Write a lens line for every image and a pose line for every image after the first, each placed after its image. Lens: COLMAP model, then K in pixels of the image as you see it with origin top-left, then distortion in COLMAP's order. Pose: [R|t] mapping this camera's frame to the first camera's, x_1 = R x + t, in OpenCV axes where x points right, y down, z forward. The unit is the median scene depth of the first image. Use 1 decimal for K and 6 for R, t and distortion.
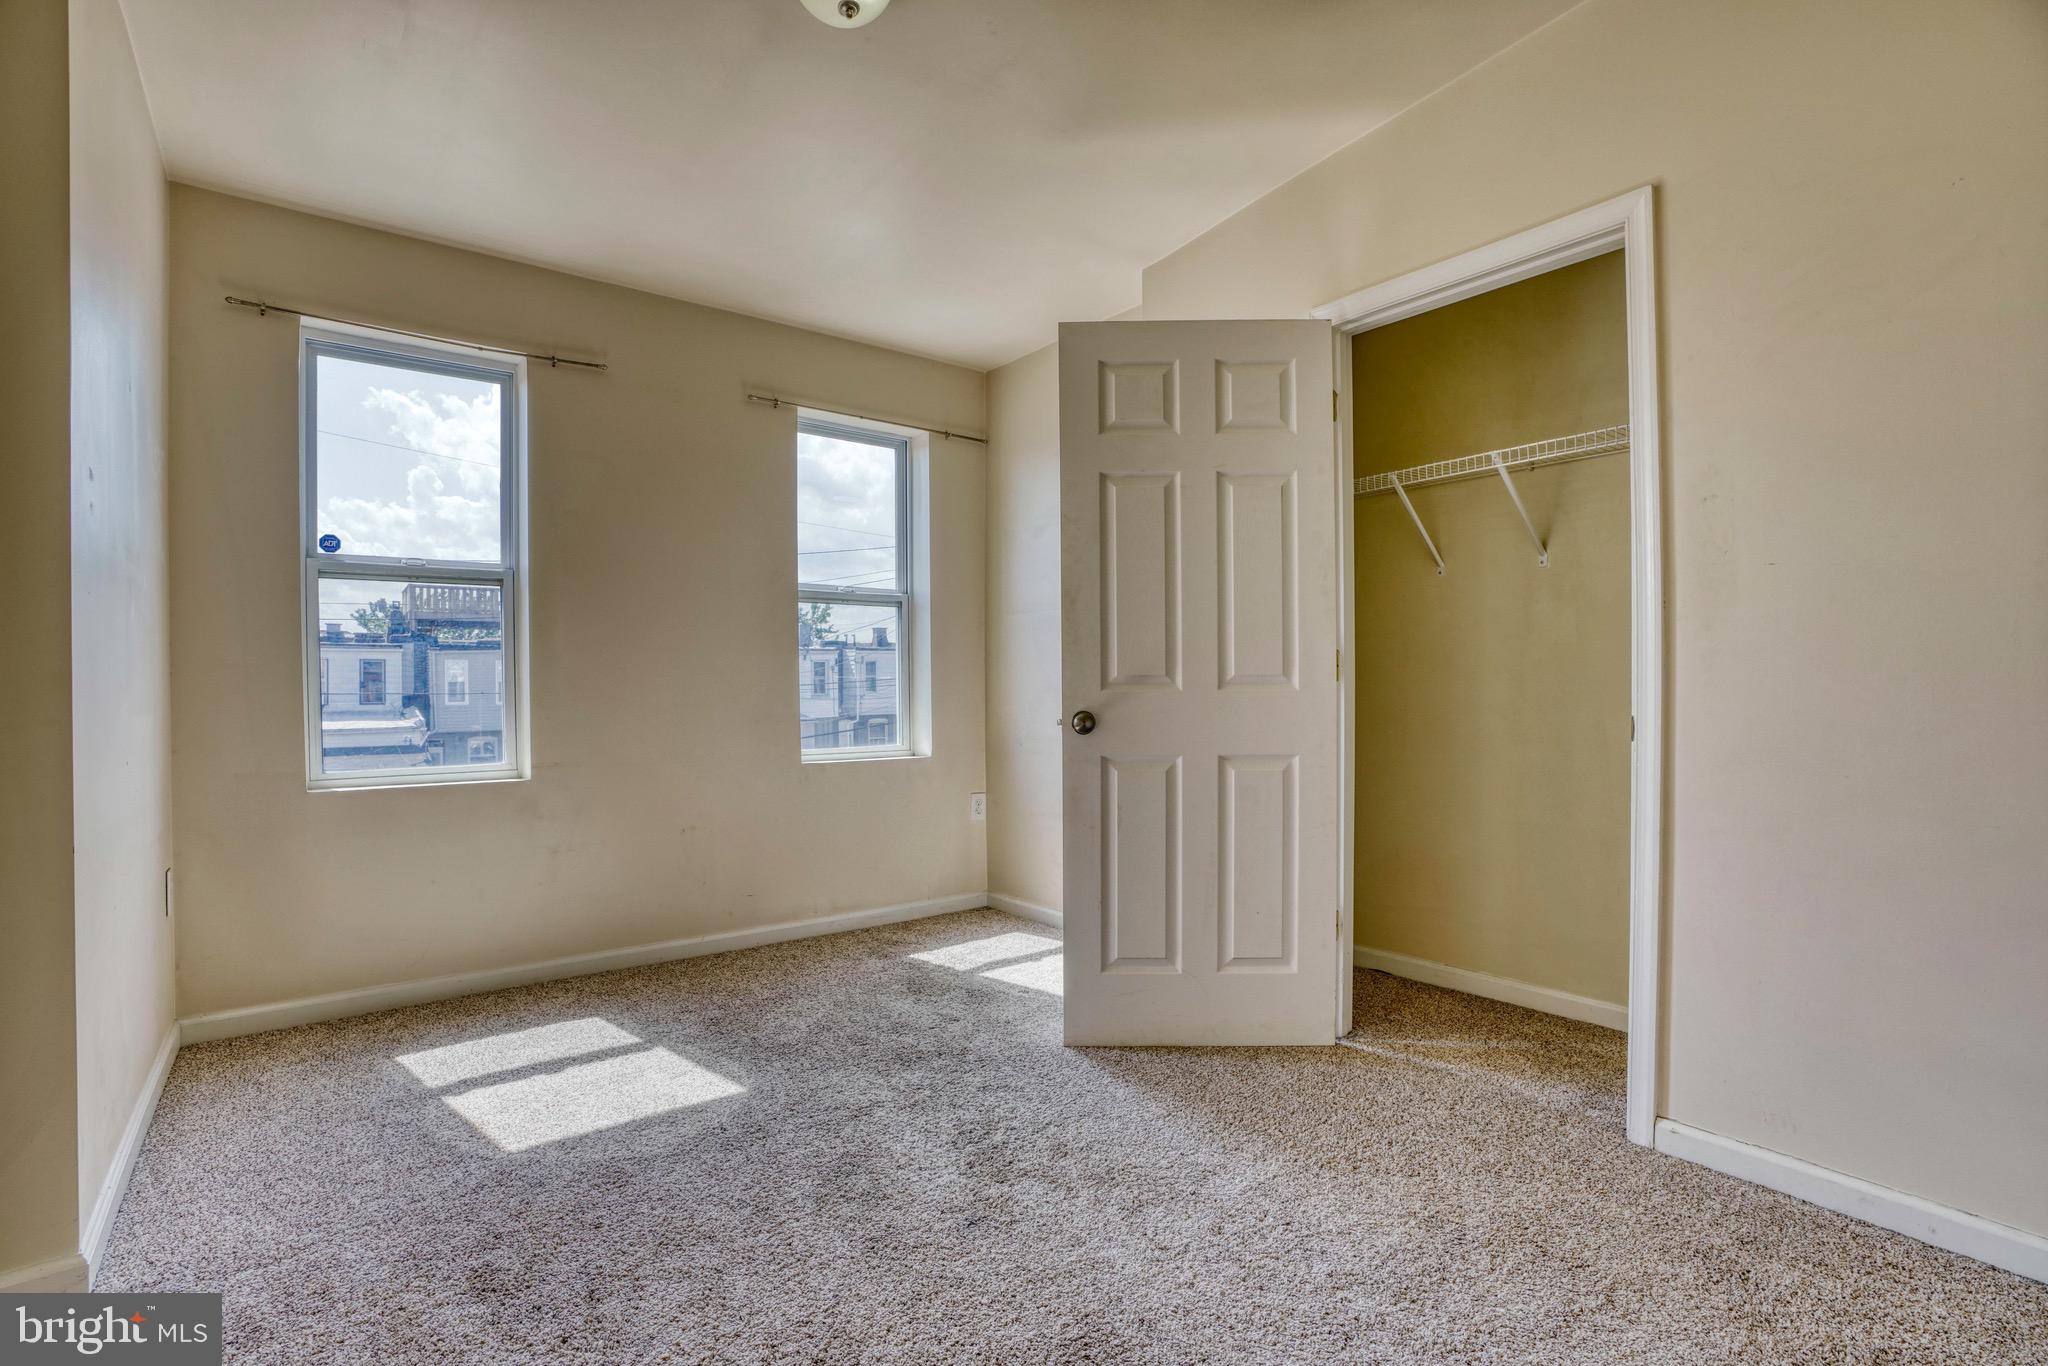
lens RADIAL K [[946.6, 0, 1008.4], [0, 946.6, 690.9], [0, 0, 1]] dist [-0.072081, 0.029151]
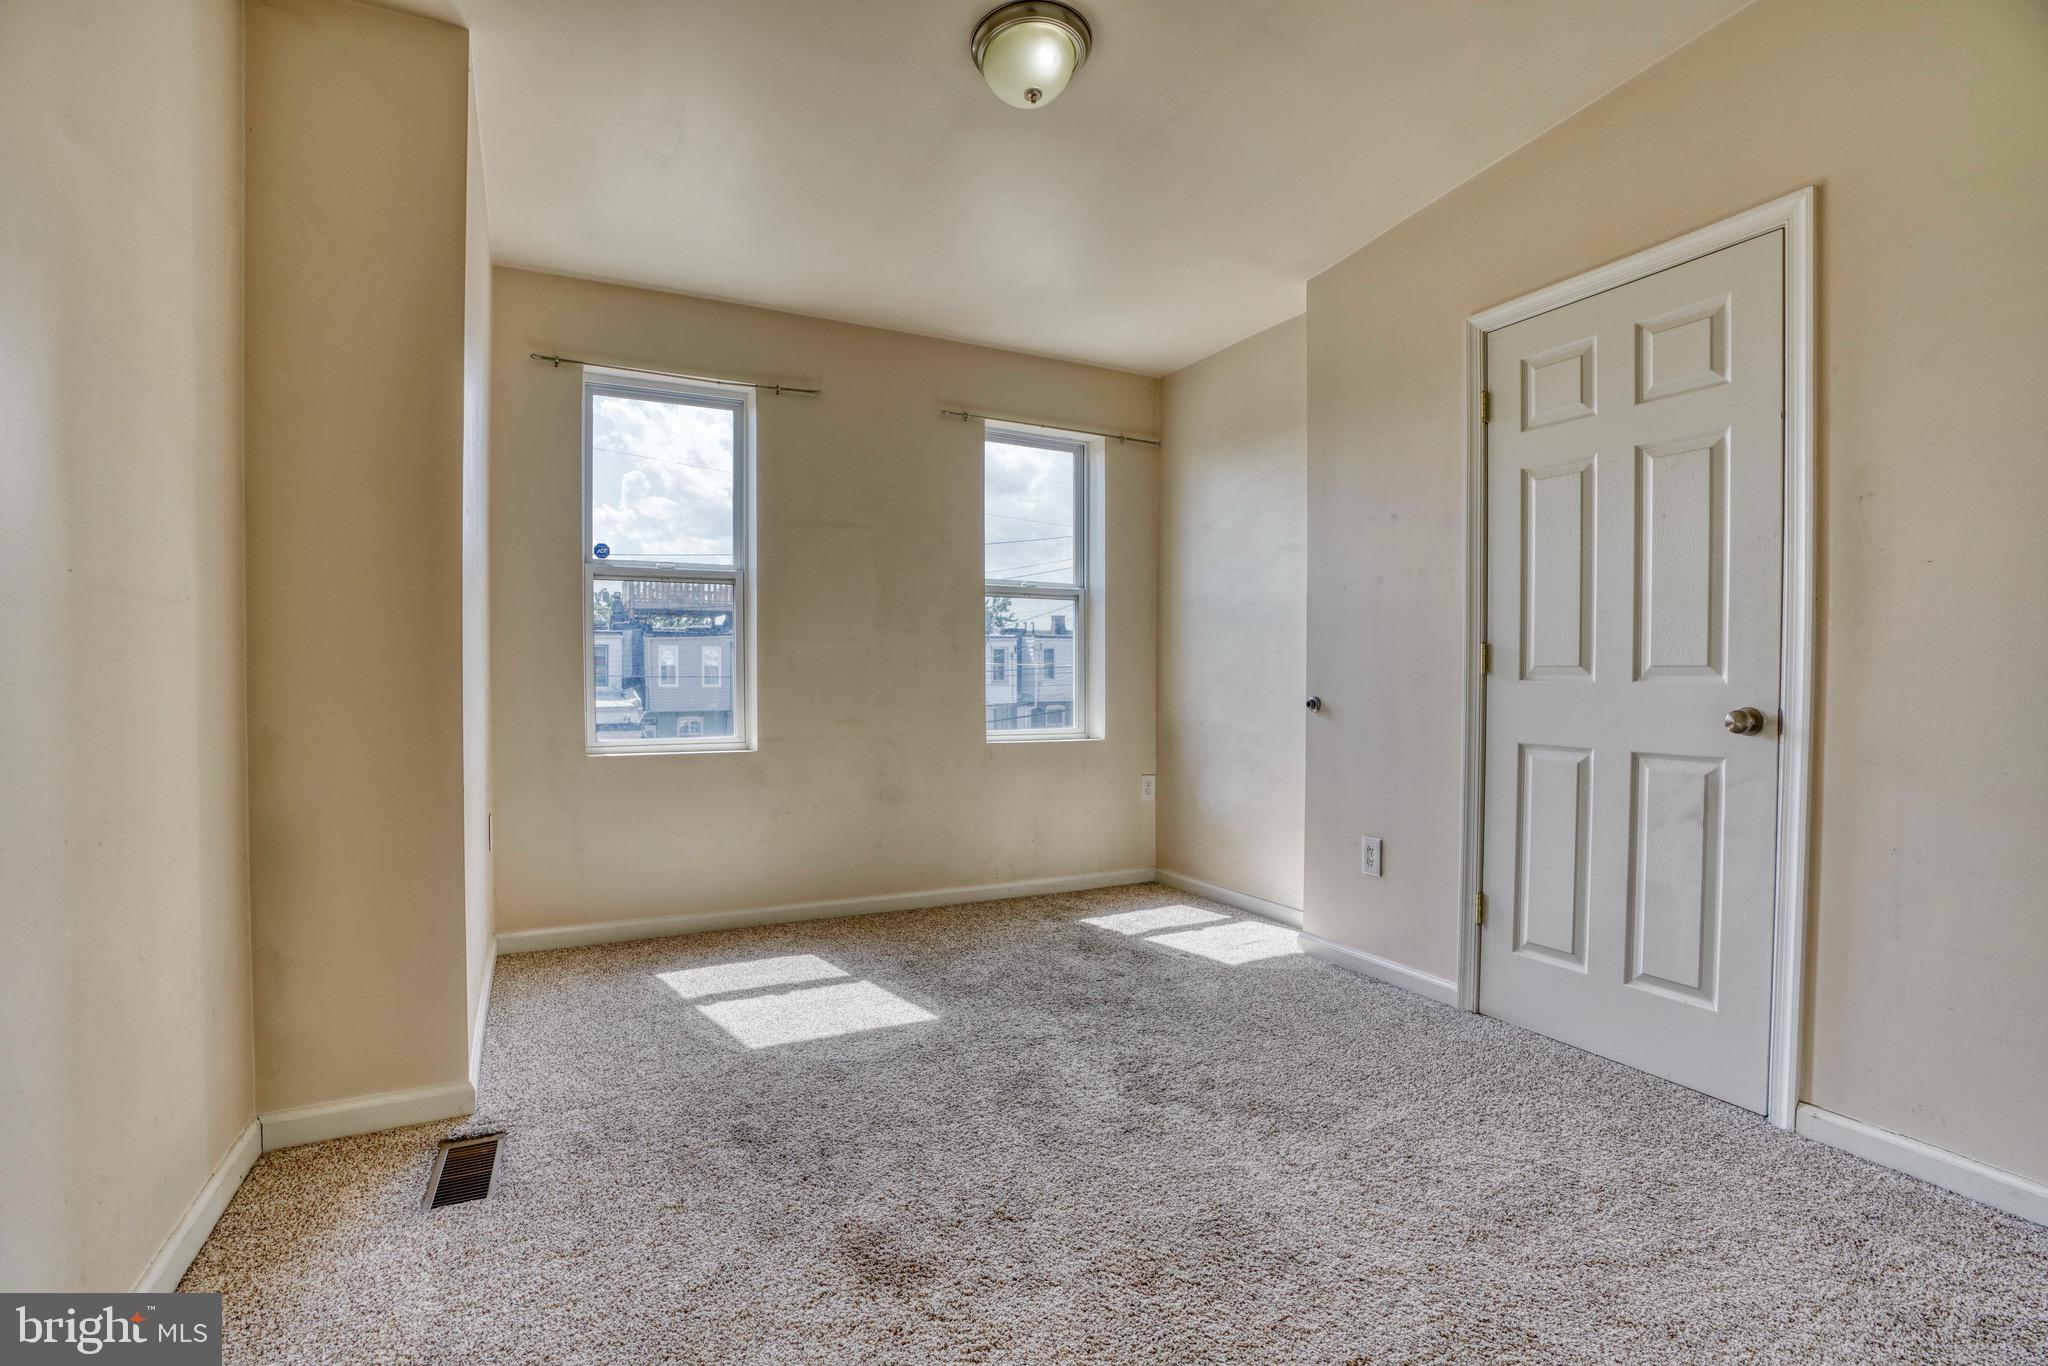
lens RADIAL K [[946.6, 0, 1008.4], [0, 946.6, 690.9], [0, 0, 1]] dist [-0.072081, 0.029151]
pose [[0.982530, 0.012831, -0.185660, 0.015548], [-0.010385, 0.999846, 0.014144, 0.000221], [0.185813, -0.011969, 0.982512, -0.115766]]
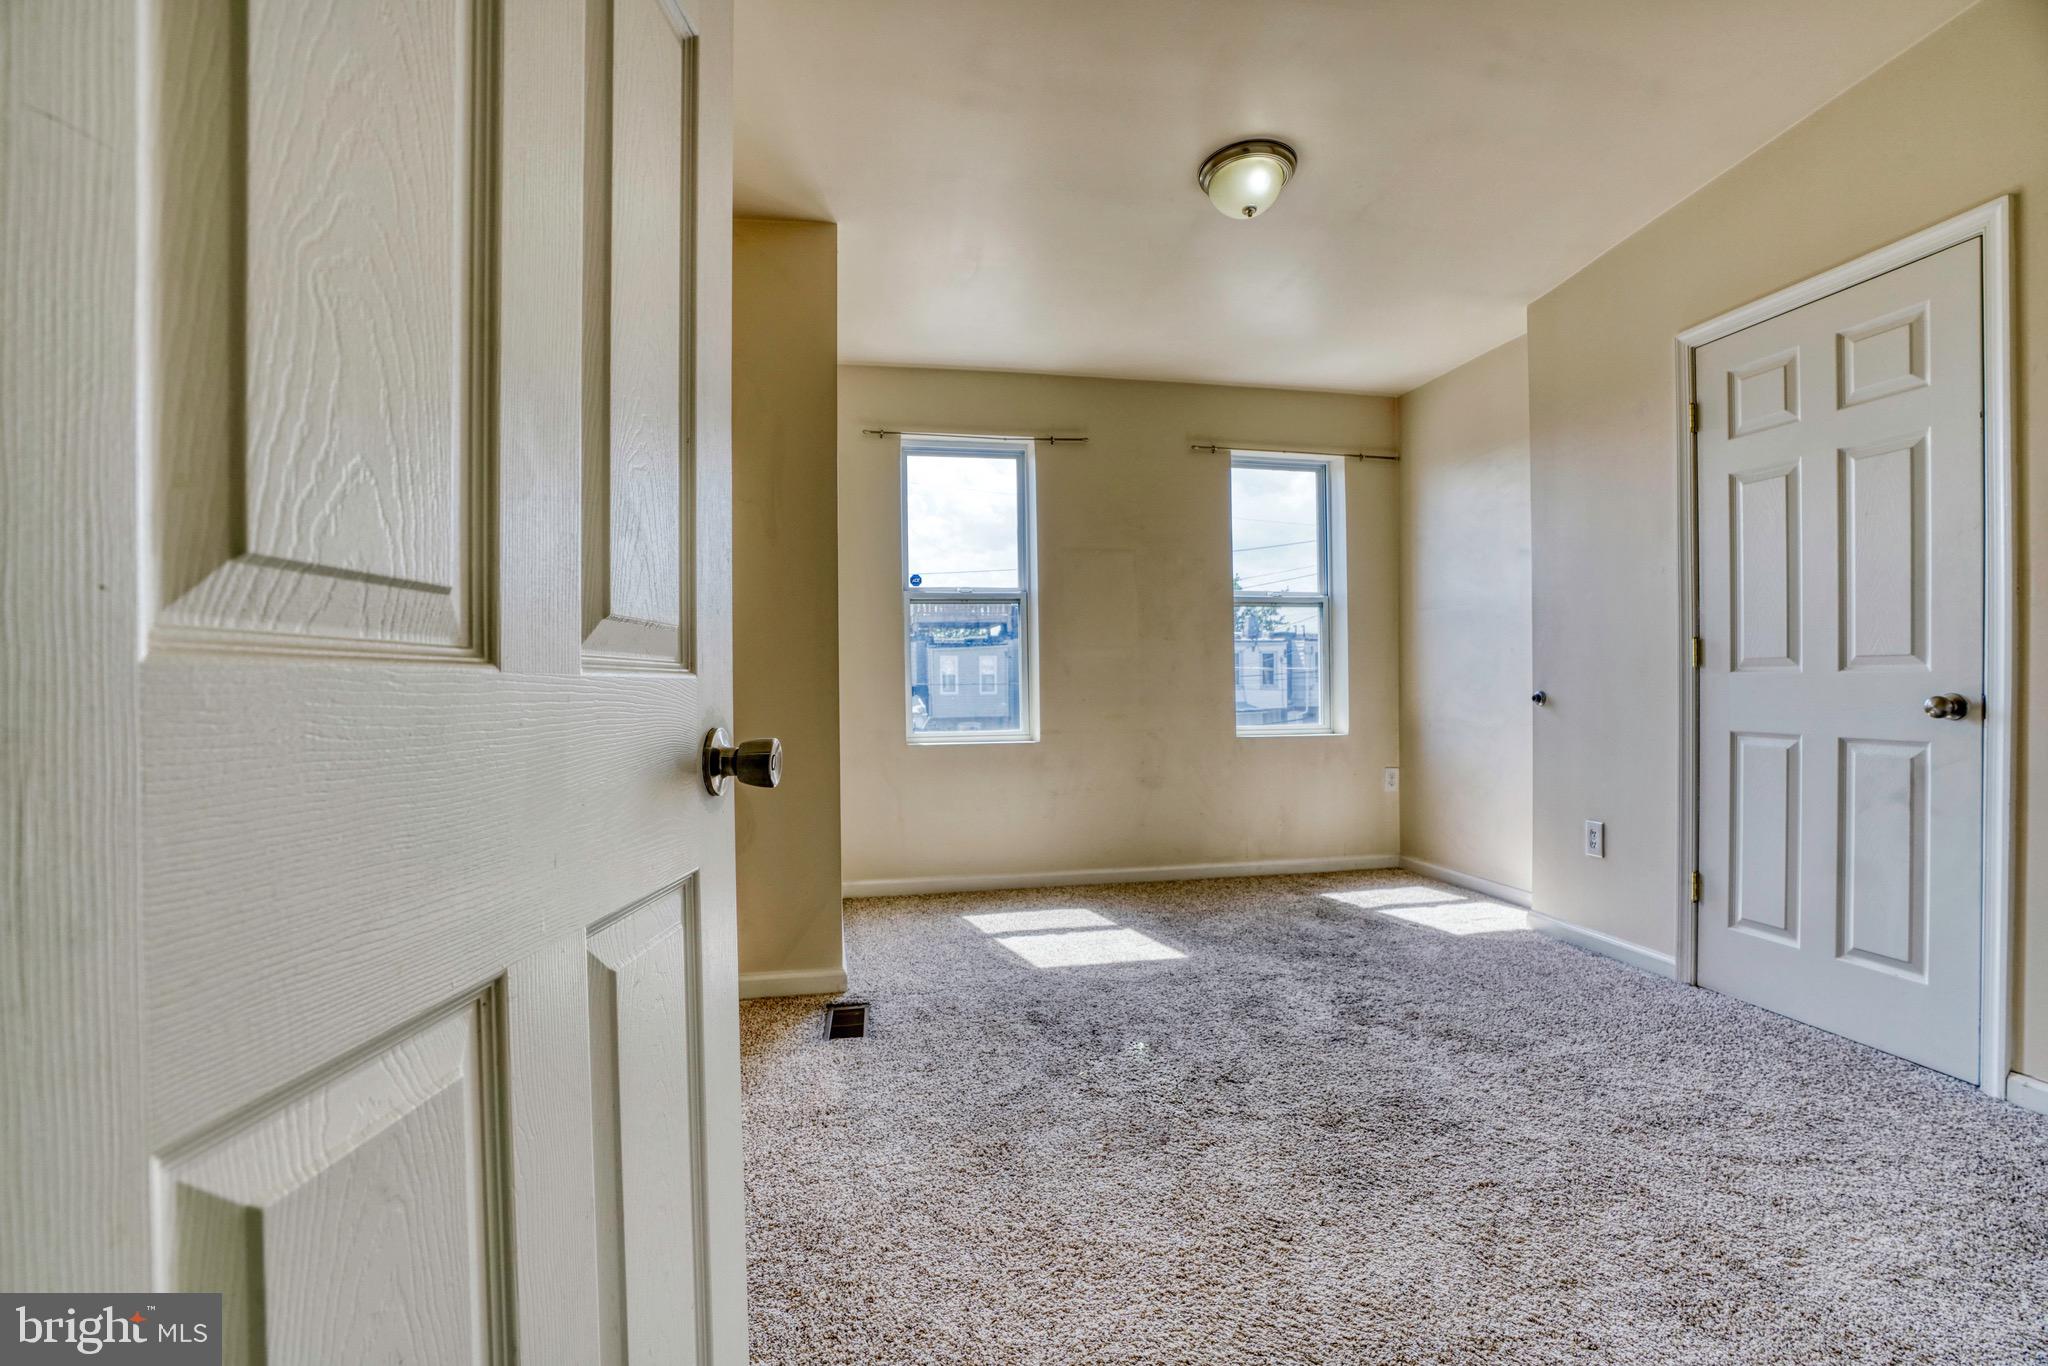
lens RADIAL K [[946.6, 0, 1008.4], [0, 946.6, 690.9], [0, 0, 1]] dist [-0.072081, 0.029151]
pose [[0.891974, 0.001907, -0.452083, 0.102605], [0.002139, 0.999962, 0.008439, 0.007810], [0.452082, -0.008494, 0.891936, -0.337055]]
